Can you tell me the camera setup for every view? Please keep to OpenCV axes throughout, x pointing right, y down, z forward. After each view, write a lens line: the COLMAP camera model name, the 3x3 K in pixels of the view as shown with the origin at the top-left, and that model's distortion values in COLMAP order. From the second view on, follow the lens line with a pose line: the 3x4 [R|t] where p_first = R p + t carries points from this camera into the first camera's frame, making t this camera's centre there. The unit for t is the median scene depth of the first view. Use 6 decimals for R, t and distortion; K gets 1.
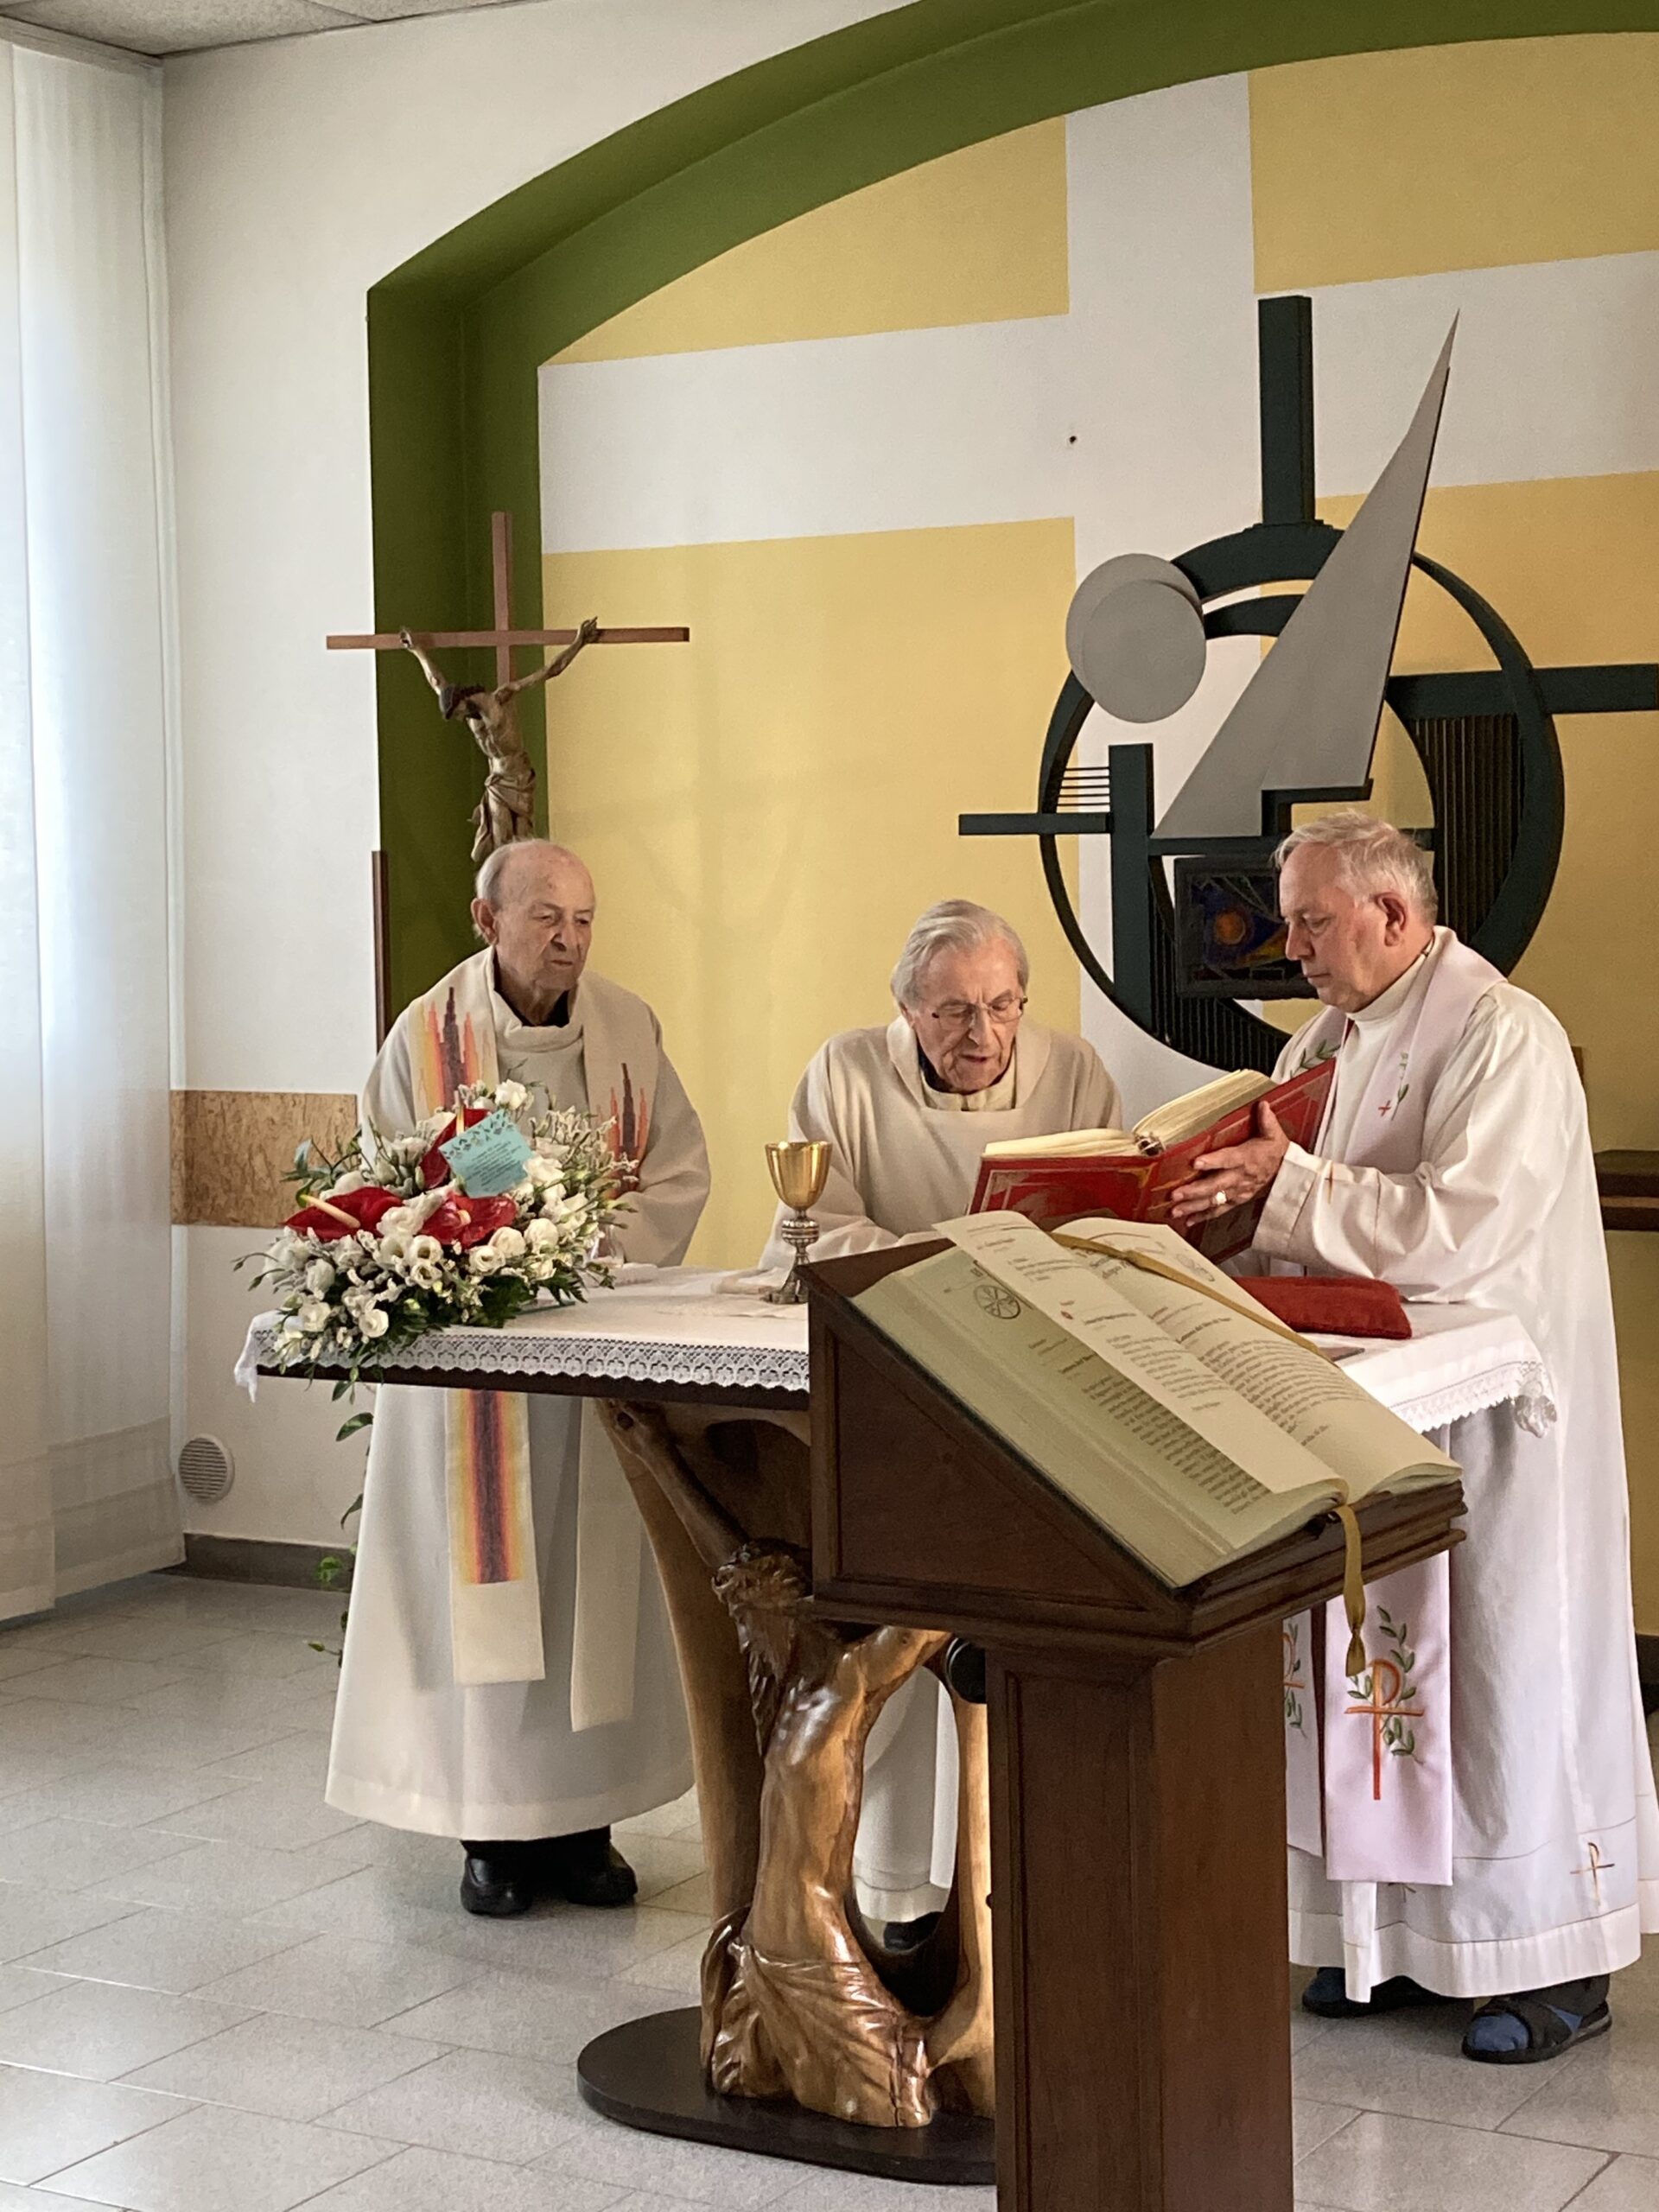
lens RADIAL K [[3627.6, 0, 843.1], [0, 3627.6, 1101.3], [0, 0, 1]] dist [0.243393, -1.229068]
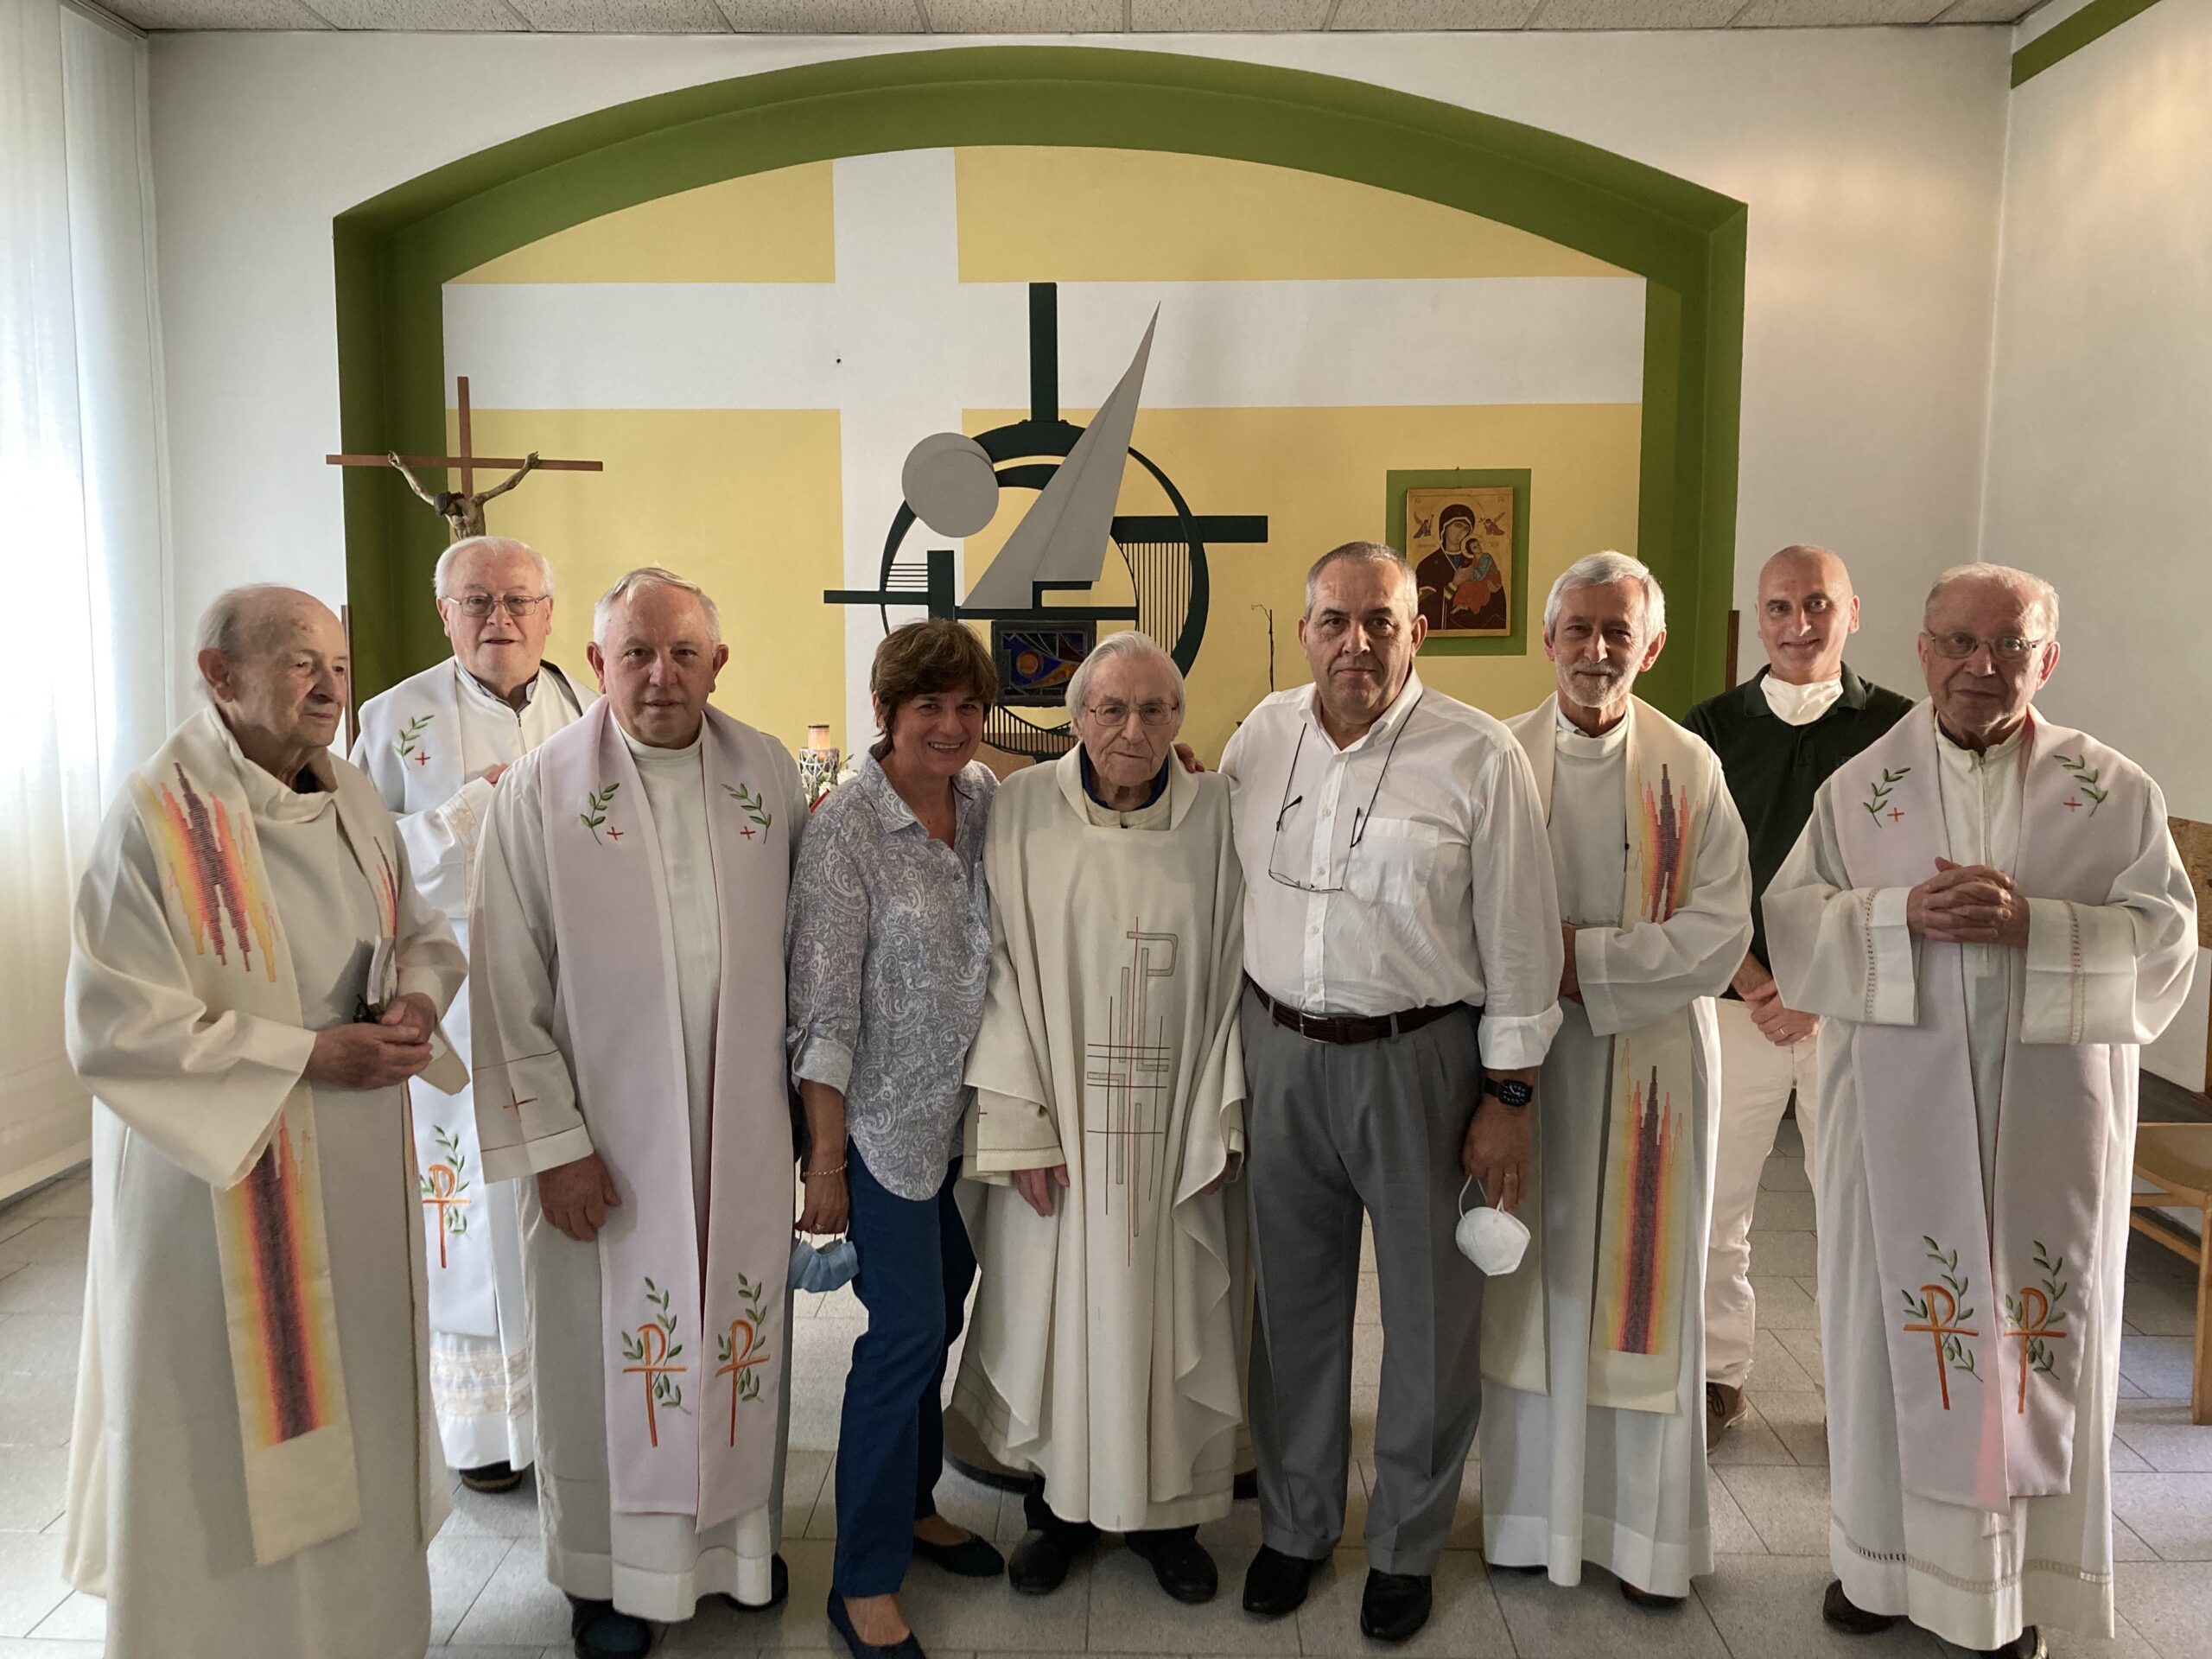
lens RADIAL K [[1810.9, 0, 1071.5], [0, 1810.9, 825.4], [0, 0, 1]] dist [0.075368, -0.204940]
pose [[0.876800, -0.036125, 0.479495, -0.366698], [0.015682, 0.998792, 0.046572, -0.016123], [-0.480599, -0.033315, 0.876308, 0.351071]]
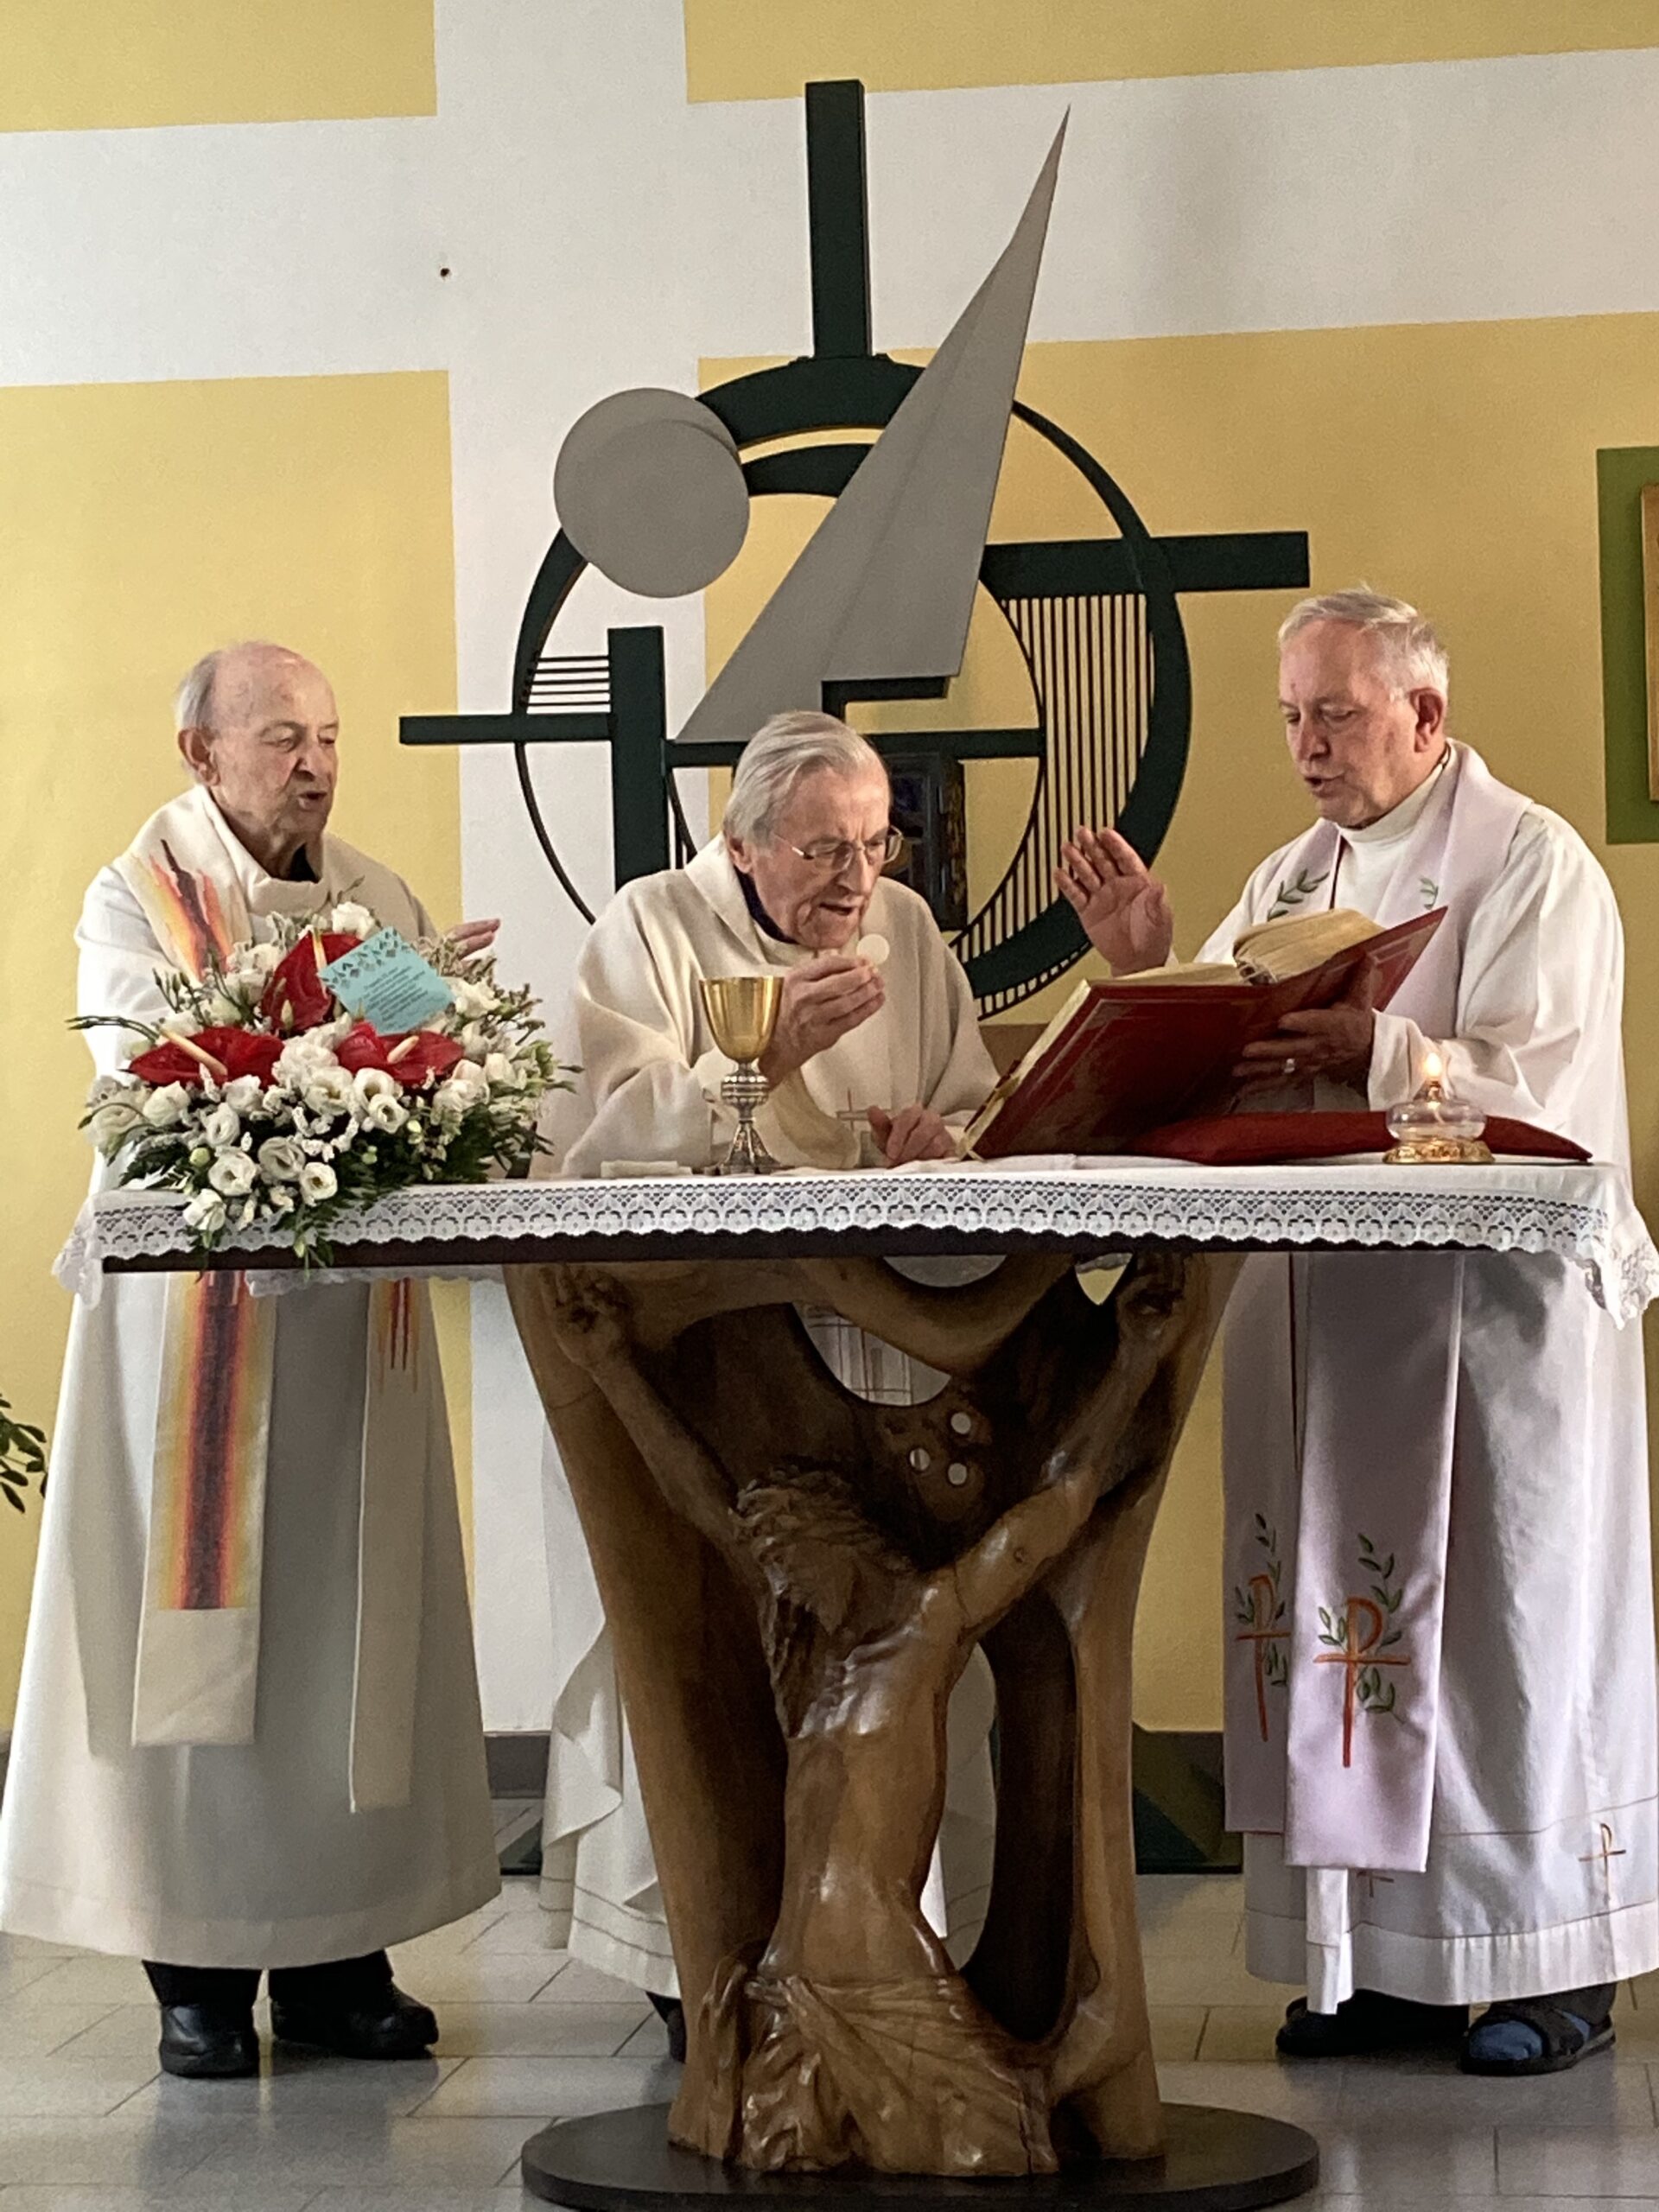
lens RADIAL K [[4776.3, 0, 837.2], [0, 4776.3, 1105.1], [0, 0, 1]] dist [0.191762, -0.174398]
pose [[0.920125, -0.000431, 0.391626, -0.402275], [0.031975, 0.996743, -0.074028, 0.117407], [-0.390318, 0.080638, 0.917142, 0.043683]]
